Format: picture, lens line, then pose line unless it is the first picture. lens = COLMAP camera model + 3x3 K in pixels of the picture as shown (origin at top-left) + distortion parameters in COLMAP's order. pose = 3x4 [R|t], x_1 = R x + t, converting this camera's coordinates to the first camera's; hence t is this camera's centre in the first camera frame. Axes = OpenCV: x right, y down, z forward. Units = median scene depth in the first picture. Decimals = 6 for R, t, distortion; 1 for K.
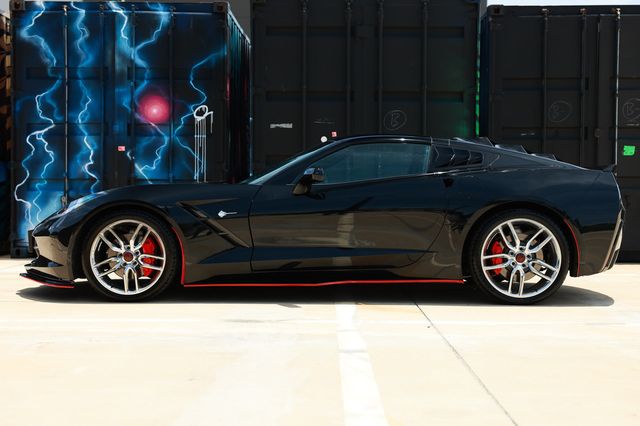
lens RADIAL K [[923.5, 0, 320.0], [0, 923.5, 213.0], [0, 0, 1]] dist [0.094541, 0.019760]
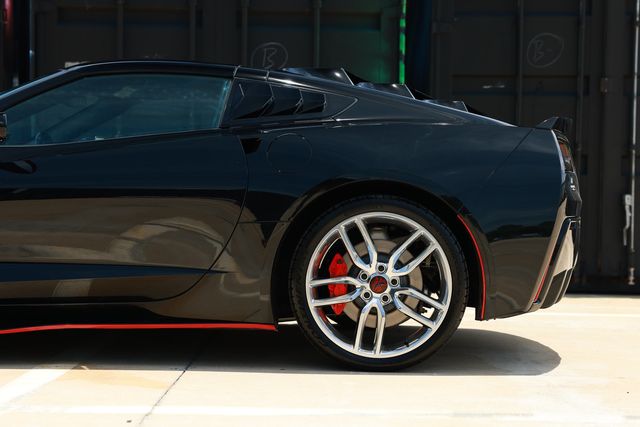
lens RADIAL K [[1254.6, 0, 320.0], [0, 1254.6, 213.5], [0, 0, 1]] dist [0.170107, 0.109969]
pose [[0.999940, 0.010787, -0.001984, 0.181105], [-0.010802, 0.999914, -0.007420, 0.012344], [0.001903, 0.007441, 0.999971, 0.258385]]
